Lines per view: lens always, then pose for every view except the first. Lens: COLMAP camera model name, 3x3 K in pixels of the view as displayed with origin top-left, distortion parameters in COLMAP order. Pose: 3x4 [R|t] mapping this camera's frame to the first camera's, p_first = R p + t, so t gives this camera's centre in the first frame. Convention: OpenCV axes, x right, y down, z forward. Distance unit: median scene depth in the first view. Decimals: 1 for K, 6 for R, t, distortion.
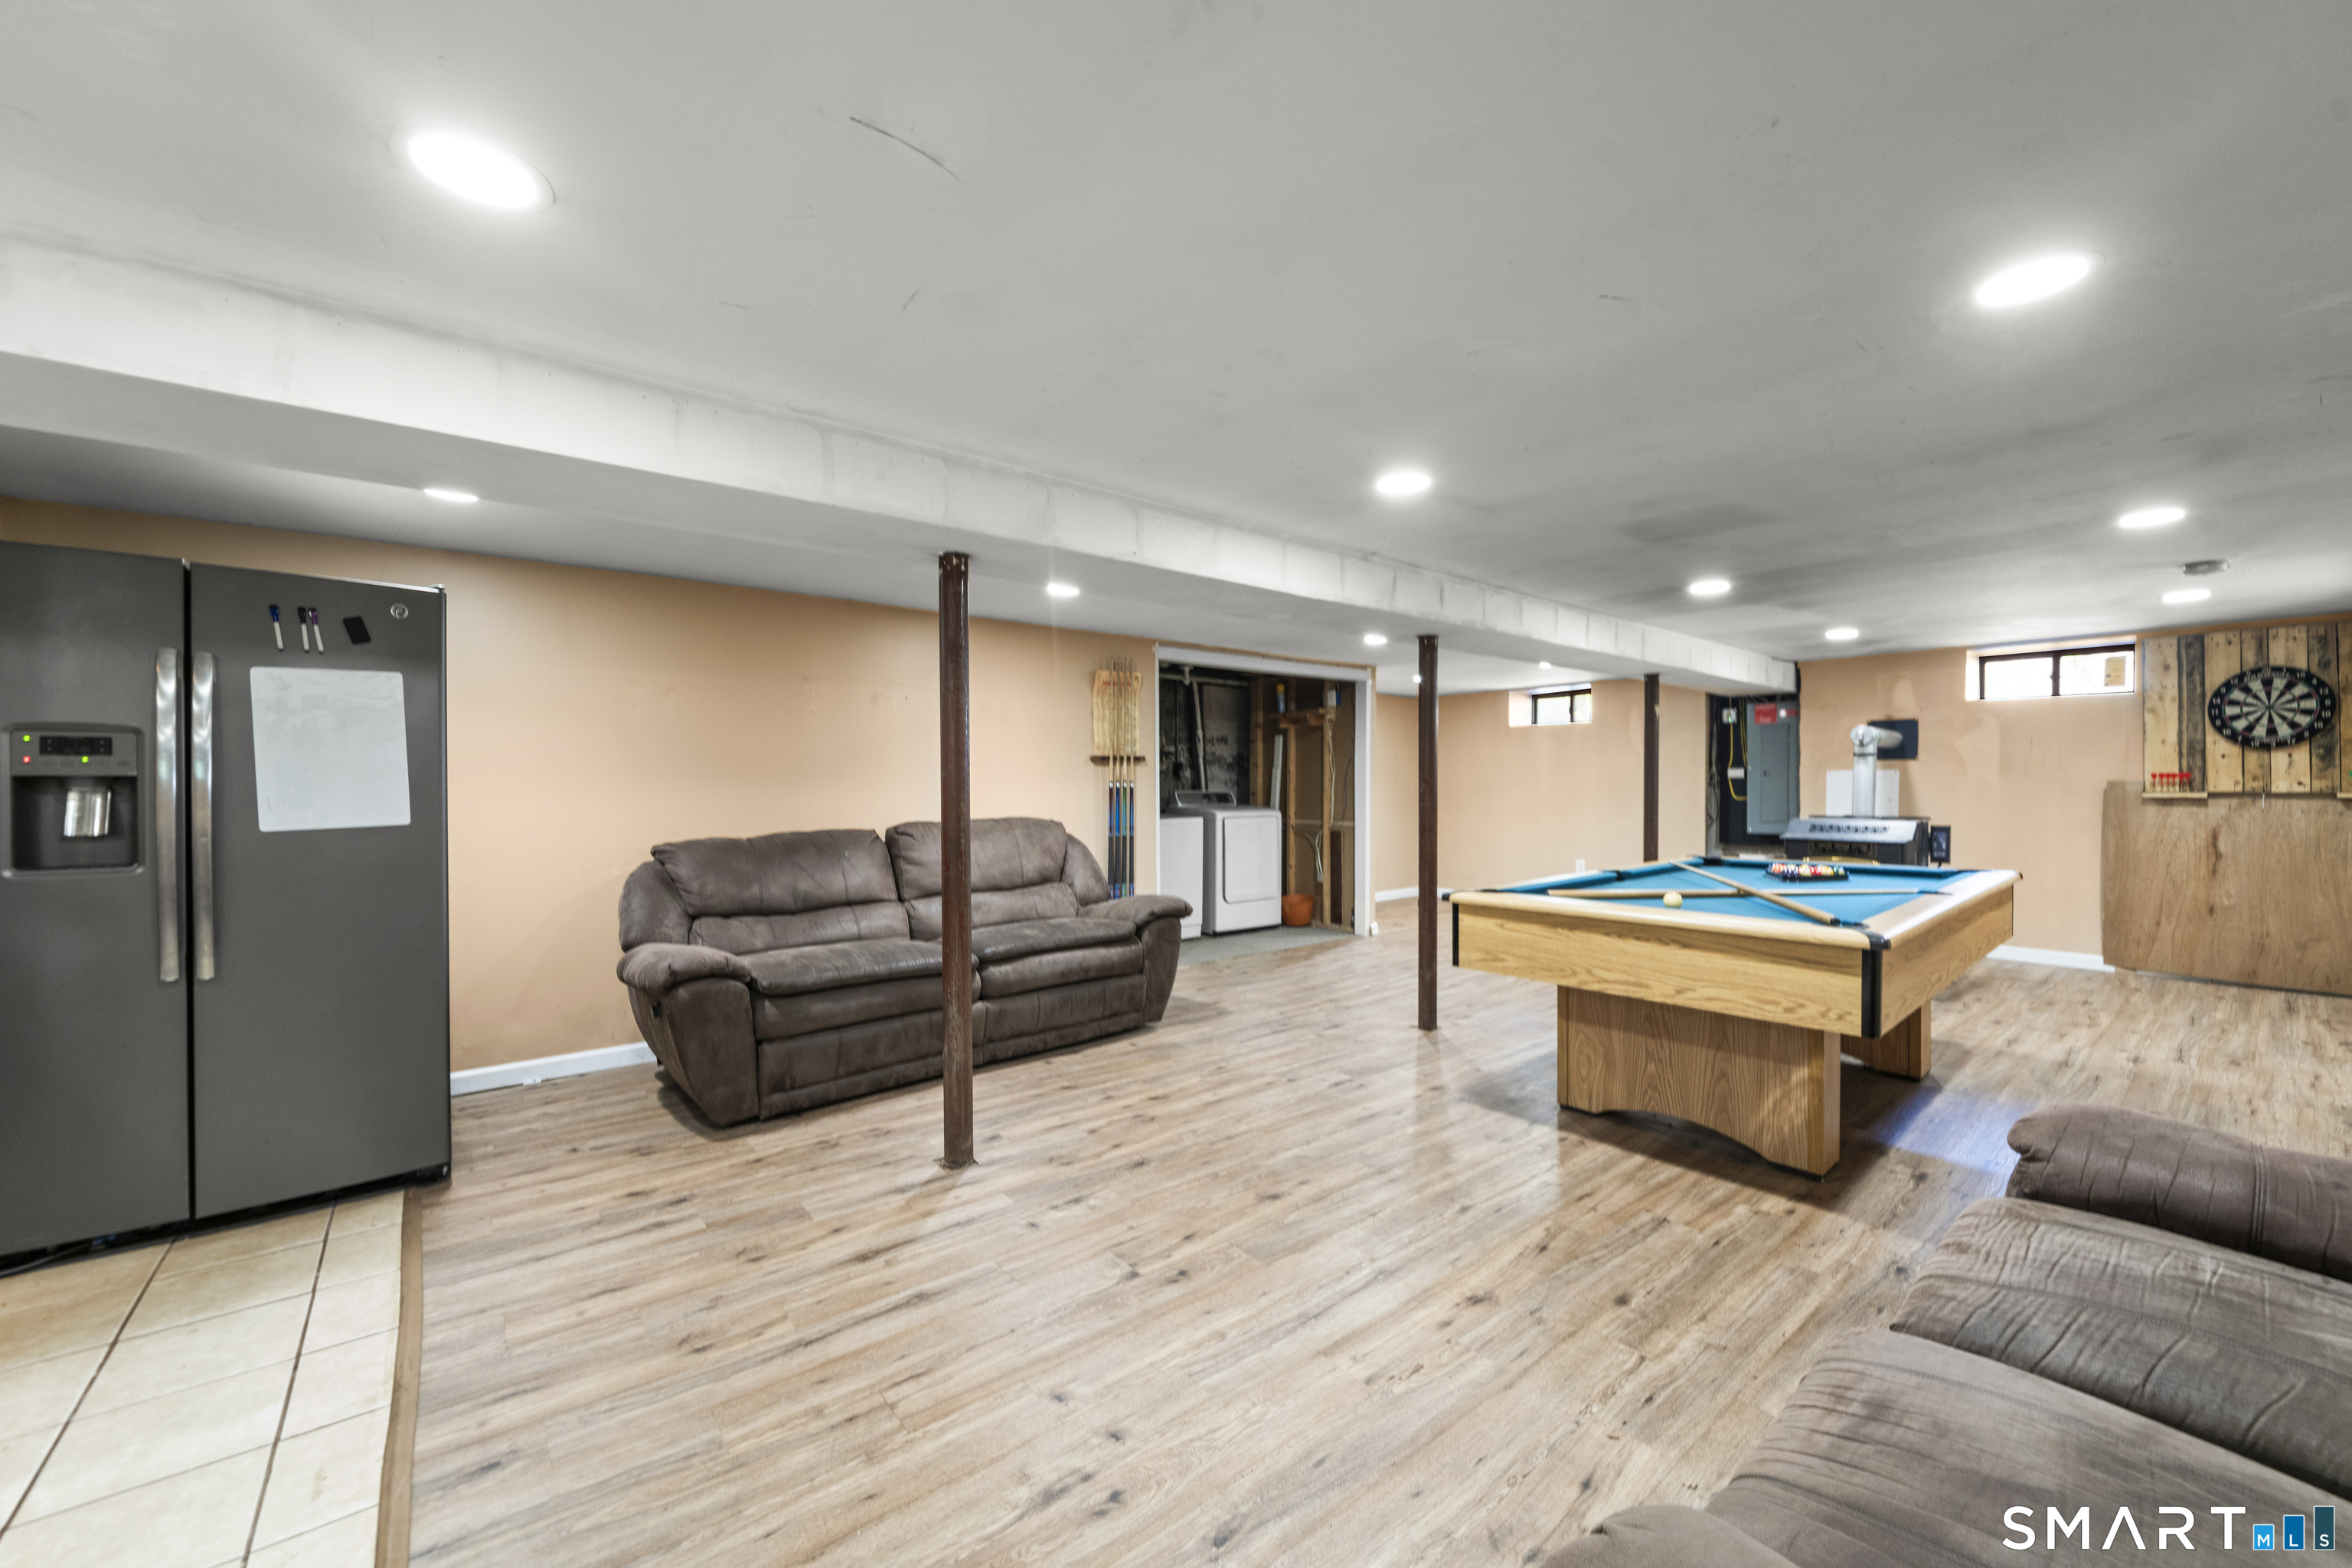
lens RADIAL K [[890.5, 0, 1183.9], [0, 890.5, 797.7], [0, 0, 1]] dist [-0.004791, 0.000054]
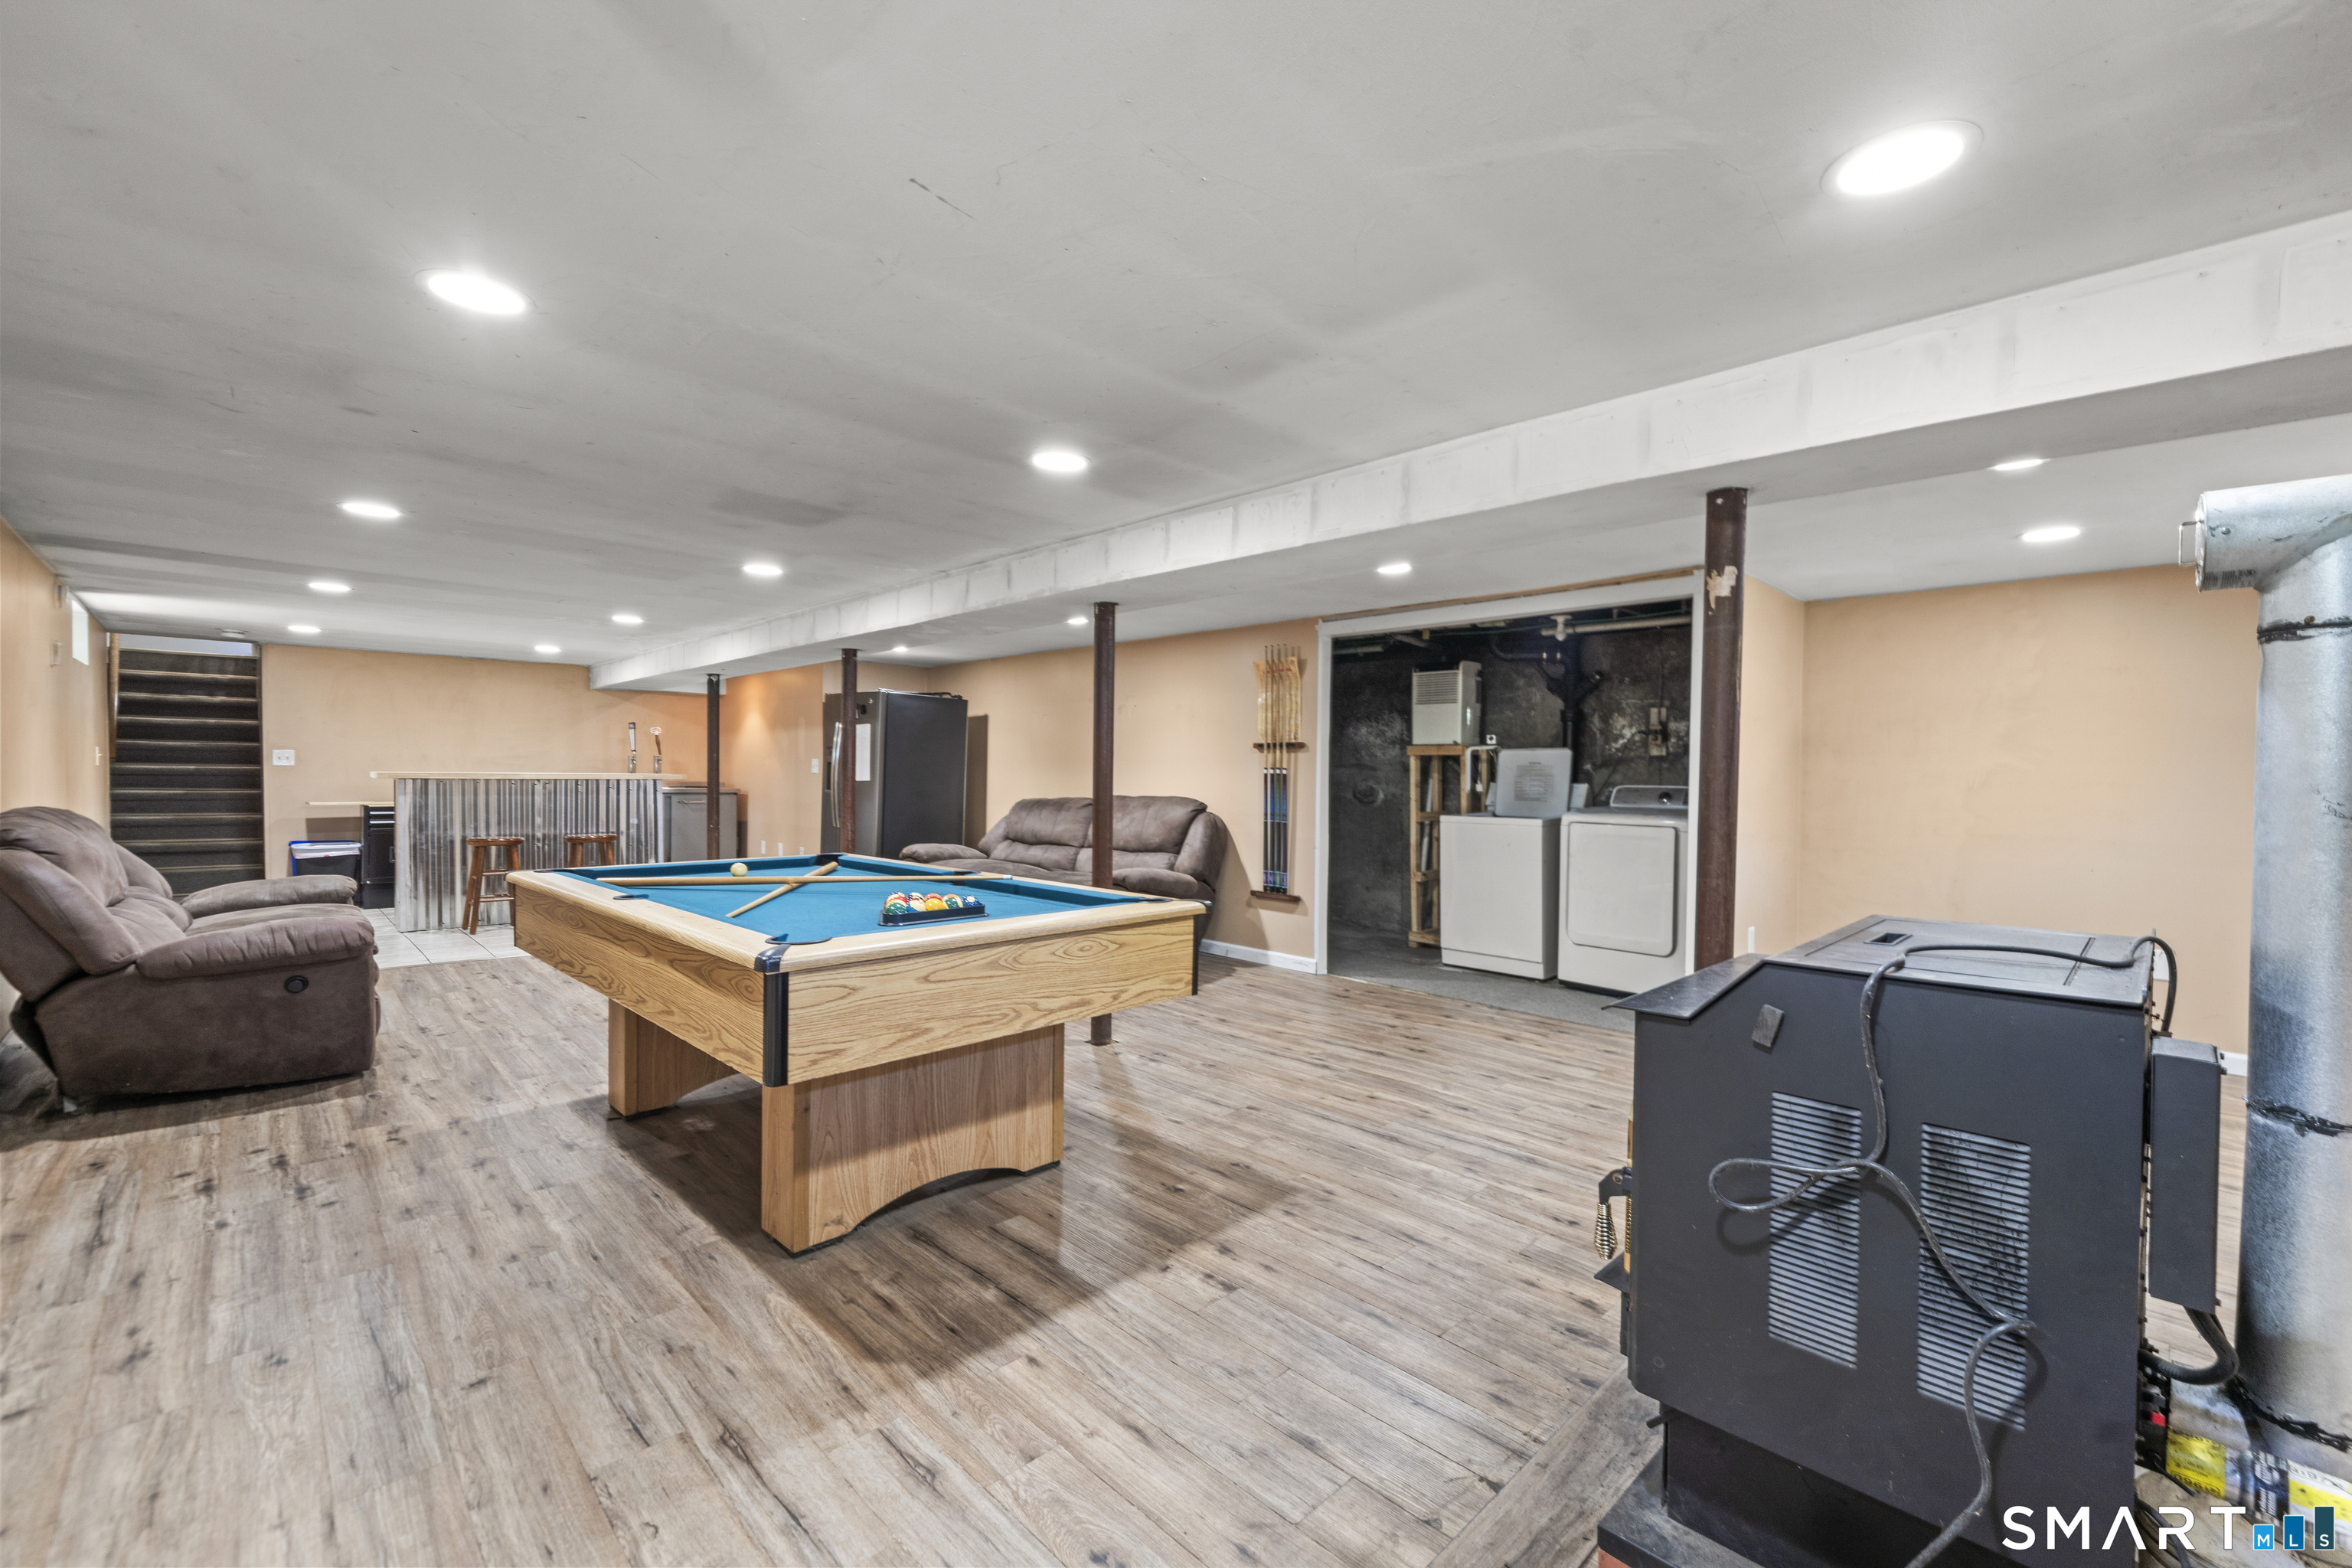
lens RADIAL K [[961.0, 0, 1179.2], [0, 961.0, 786.2], [0, 0, 1]] dist [0.001166, -0.000116]
pose [[0.088077, 0.019443, -0.995924, 1.055112], [-0.027250, 0.999482, 0.017103, -0.014608], [0.995741, 0.025633, 0.088561, 0.844312]]
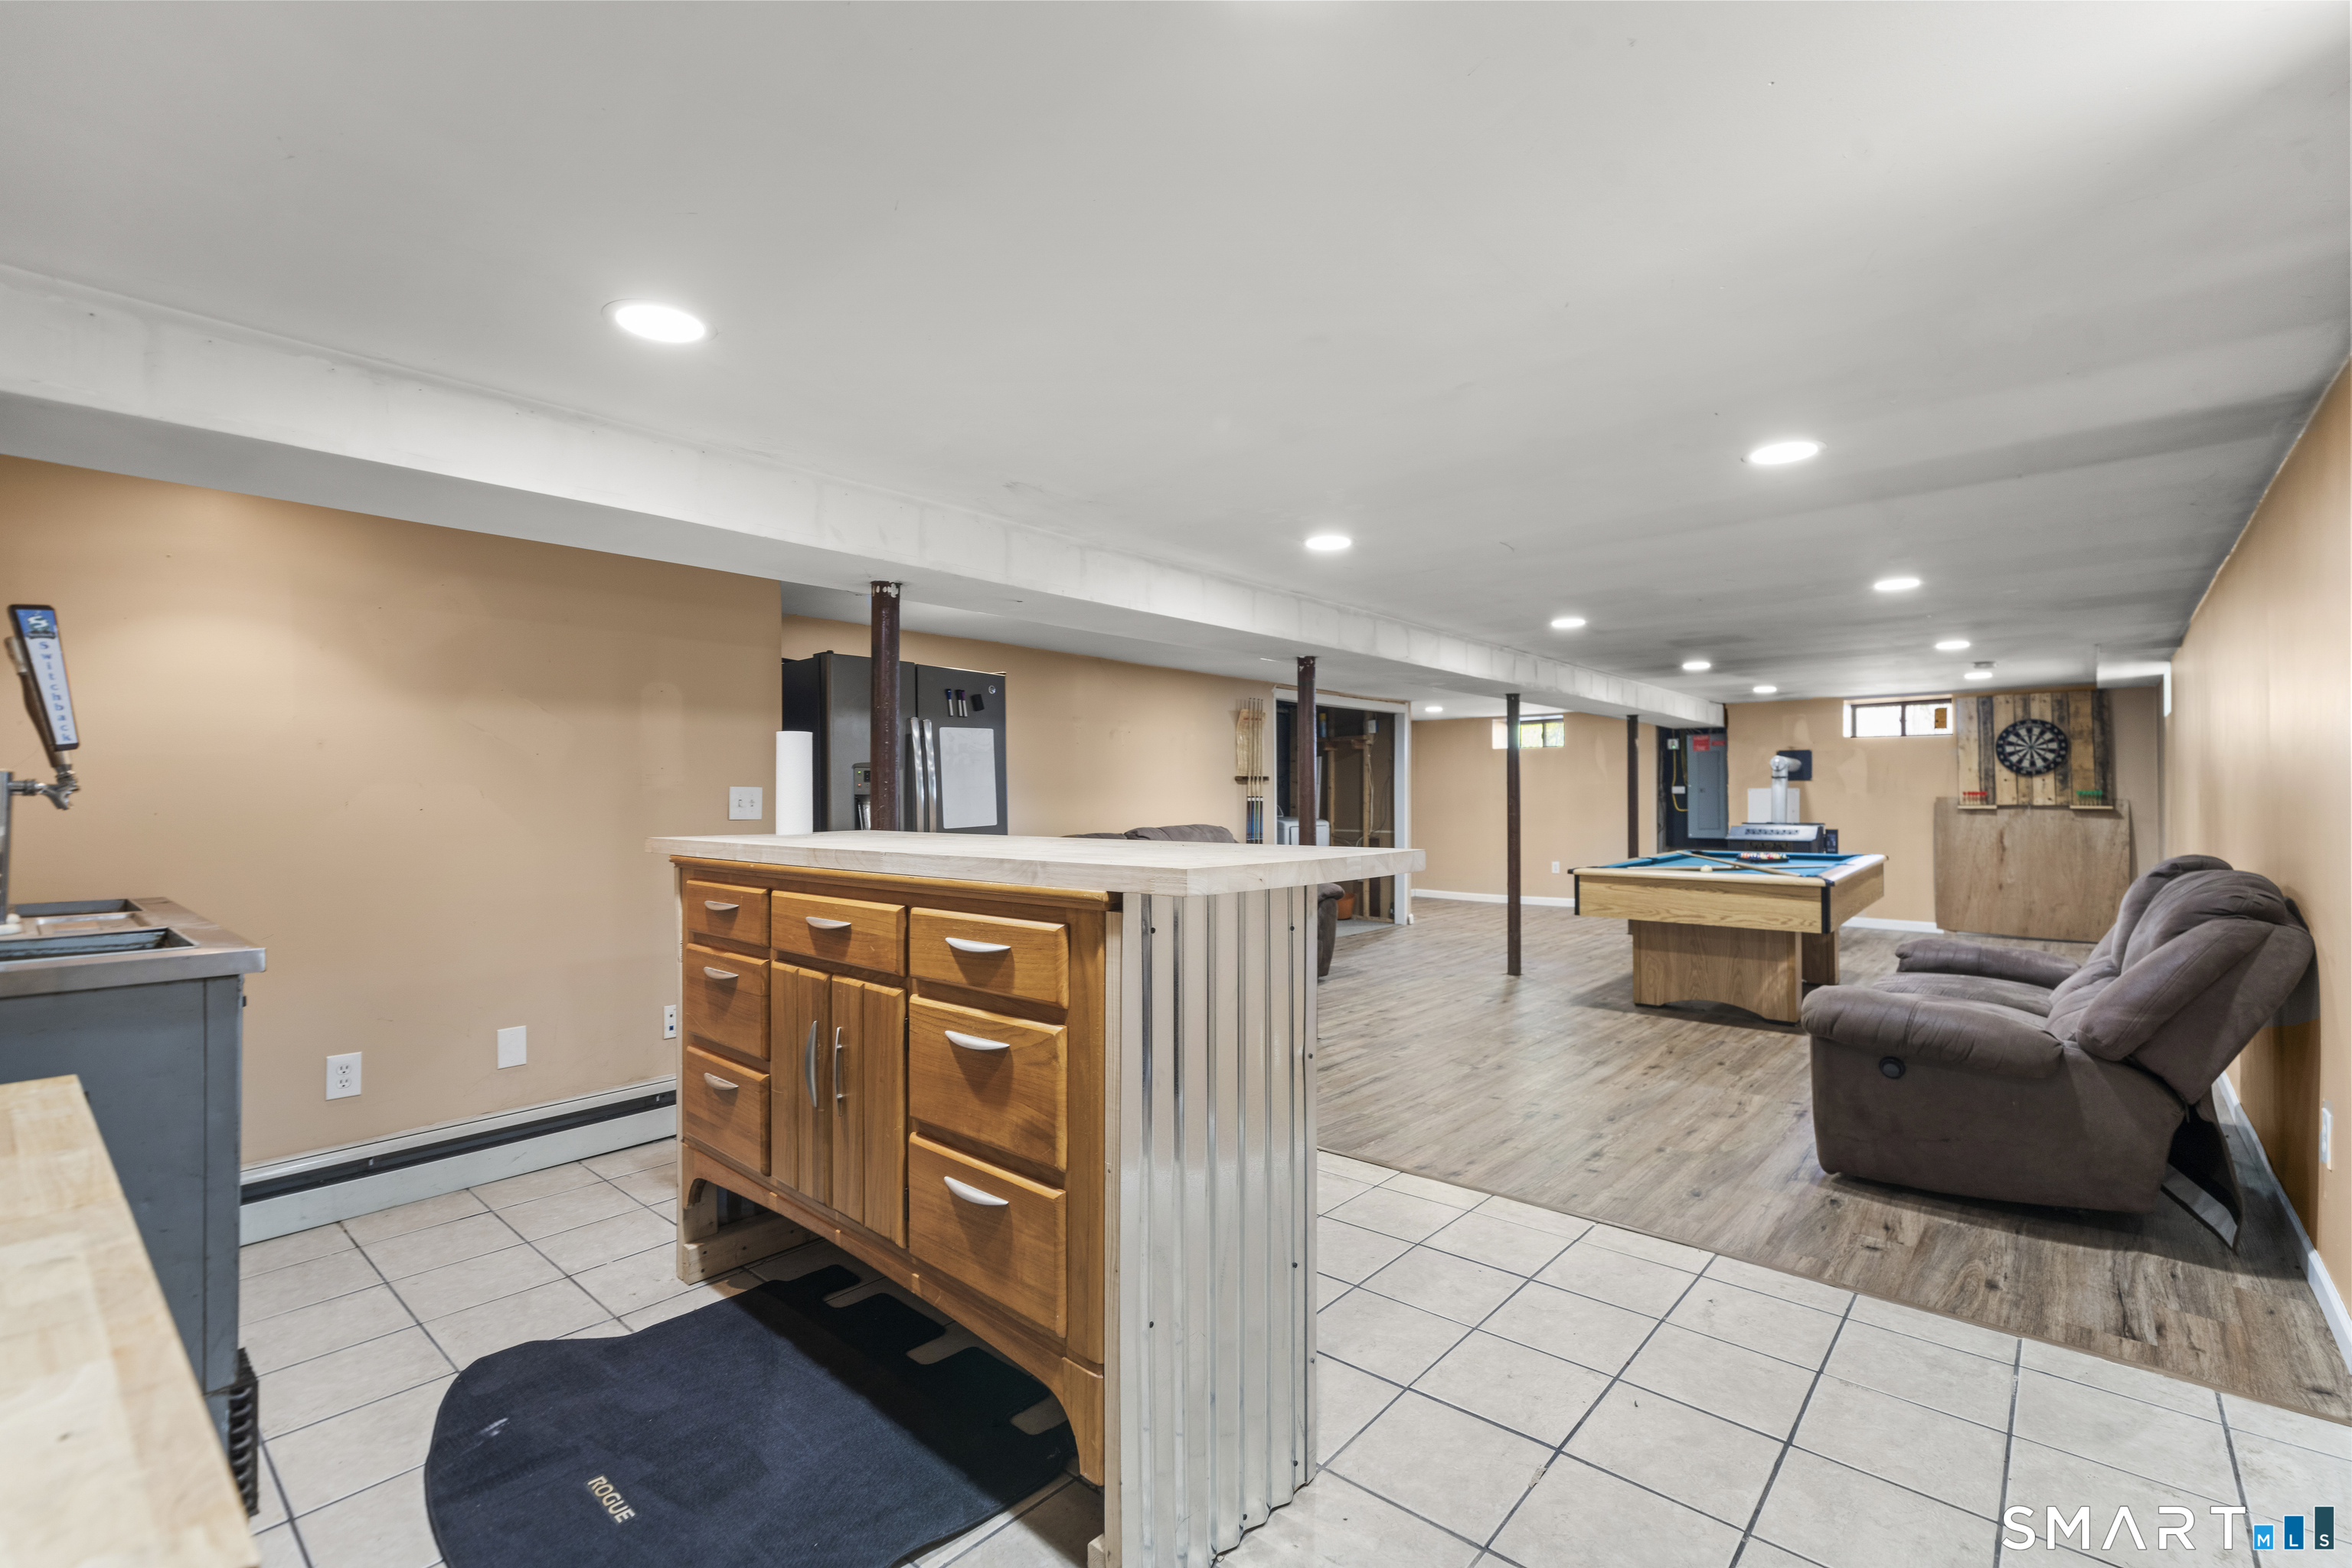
lens RADIAL K [[1003.0, 0, 1196.0], [0, 1003.0, 787.5], [0, 0, 1]] dist [-0.002585, 0.000545]
pose [[0.986343, 0.002651, 0.164684, -0.409409], [0.001365, 0.999705, -0.024267, 0.003211], [-0.164700, 0.024160, 0.986048, -0.405293]]
